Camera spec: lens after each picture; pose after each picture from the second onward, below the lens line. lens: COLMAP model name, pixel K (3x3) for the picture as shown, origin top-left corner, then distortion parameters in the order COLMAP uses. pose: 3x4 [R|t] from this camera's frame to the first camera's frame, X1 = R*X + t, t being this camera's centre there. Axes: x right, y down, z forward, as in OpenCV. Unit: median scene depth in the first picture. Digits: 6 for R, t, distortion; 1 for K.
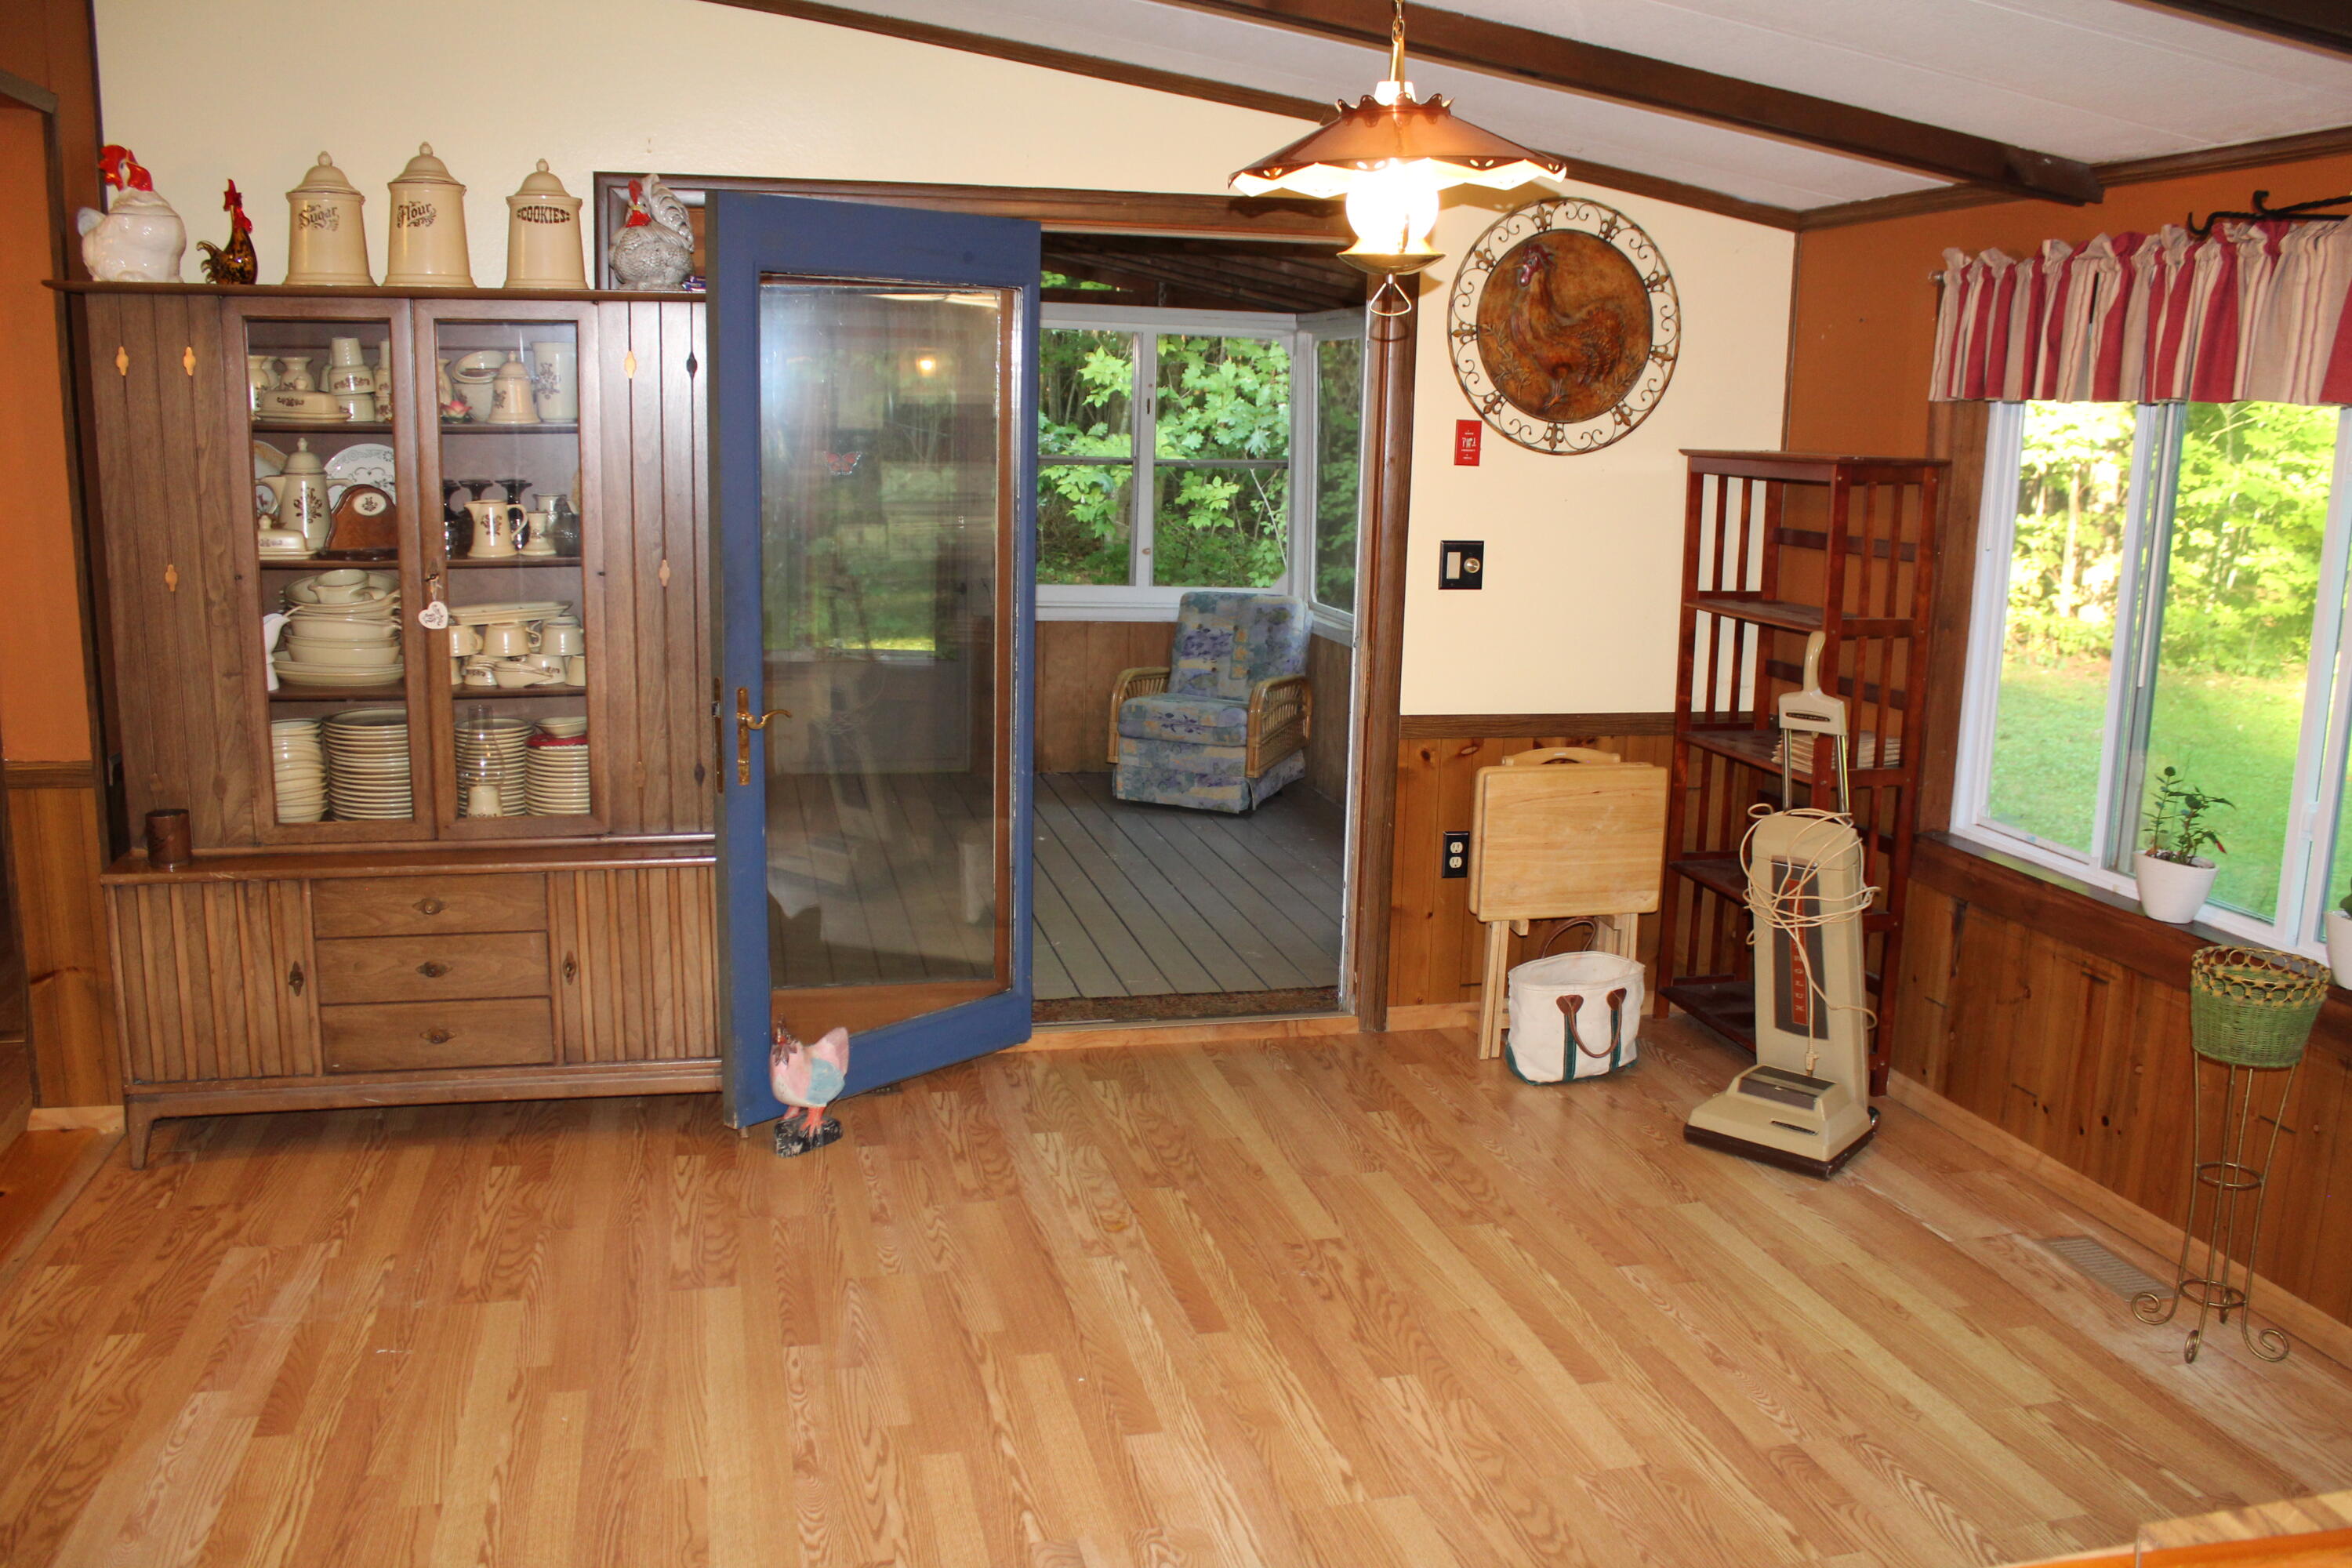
lens RADIAL K [[1901.1, 0, 1172.0], [0, 1901.1, 803.8], [0, 0, 1]] dist [-0.149770, 0.111796]
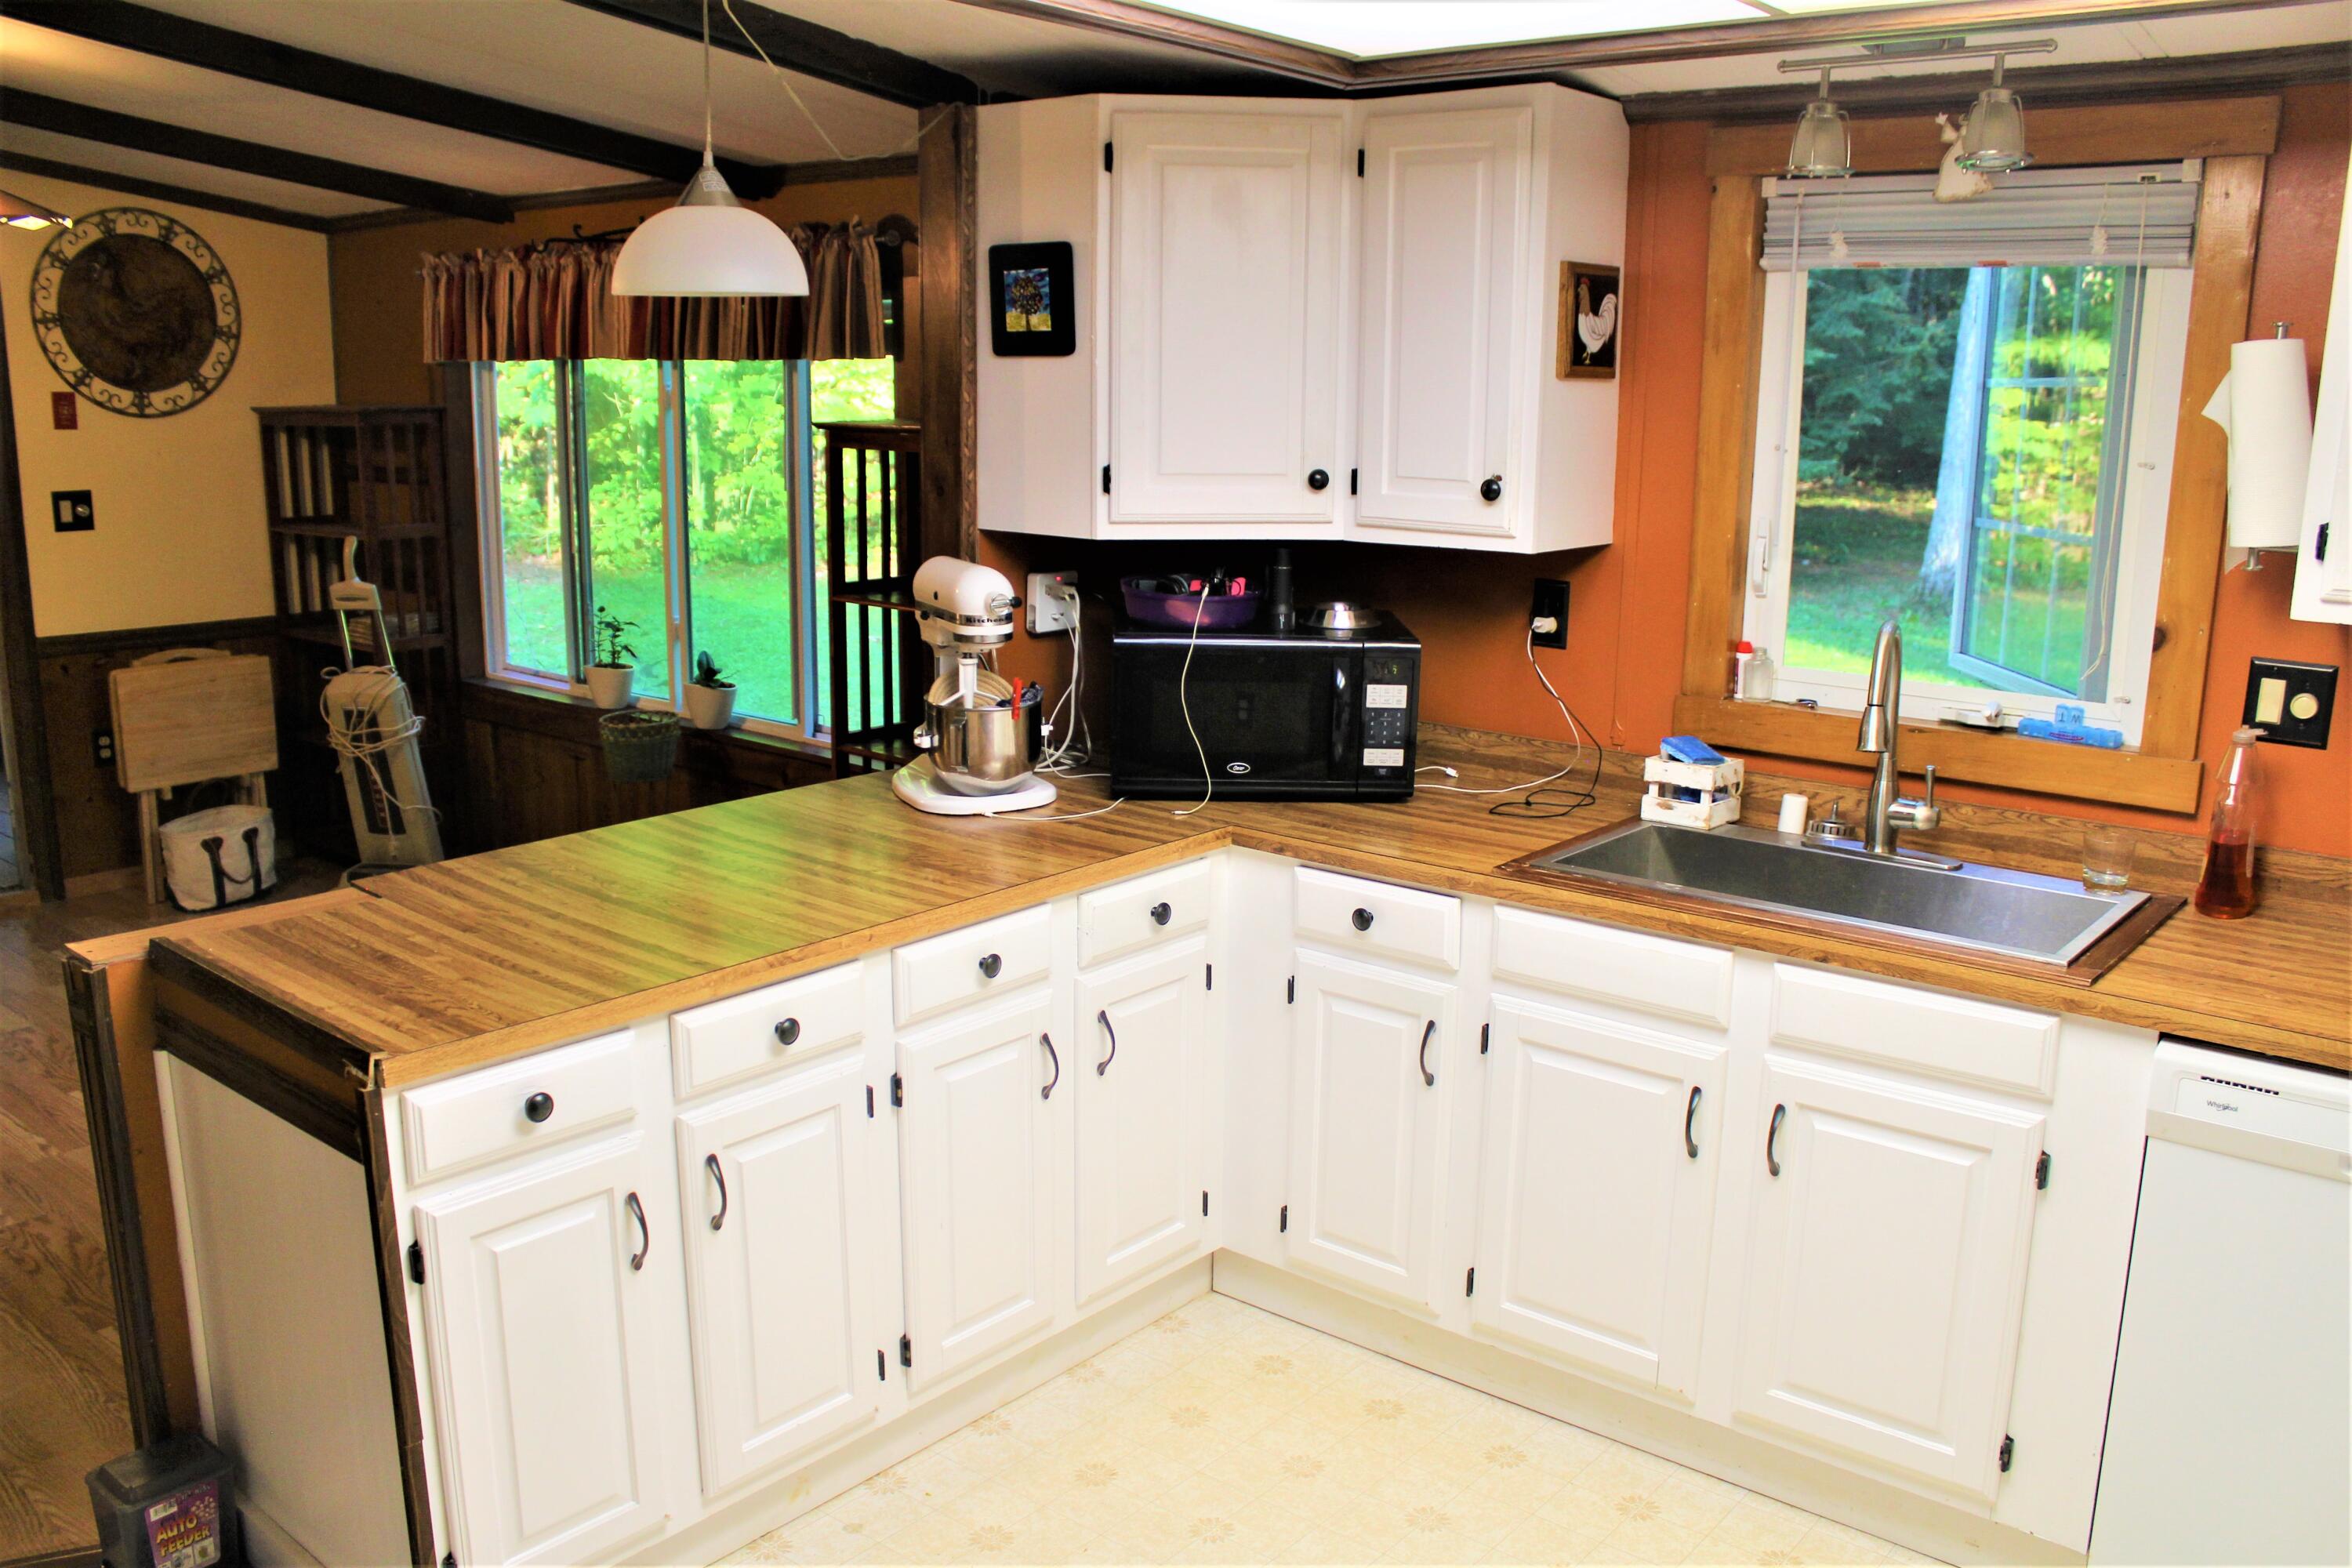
lens RADIAL K [[1901.1, 0, 1172.0], [0, 1901.1, 803.8], [0, 0, 1]] dist [-0.149770, 0.111796]
pose [[0.803029, -0.141153, 0.578982, 0.014426], [0.124960, 0.989829, 0.068001, 0.072007], [-0.582692, 0.017743, 0.812500, -0.381655]]
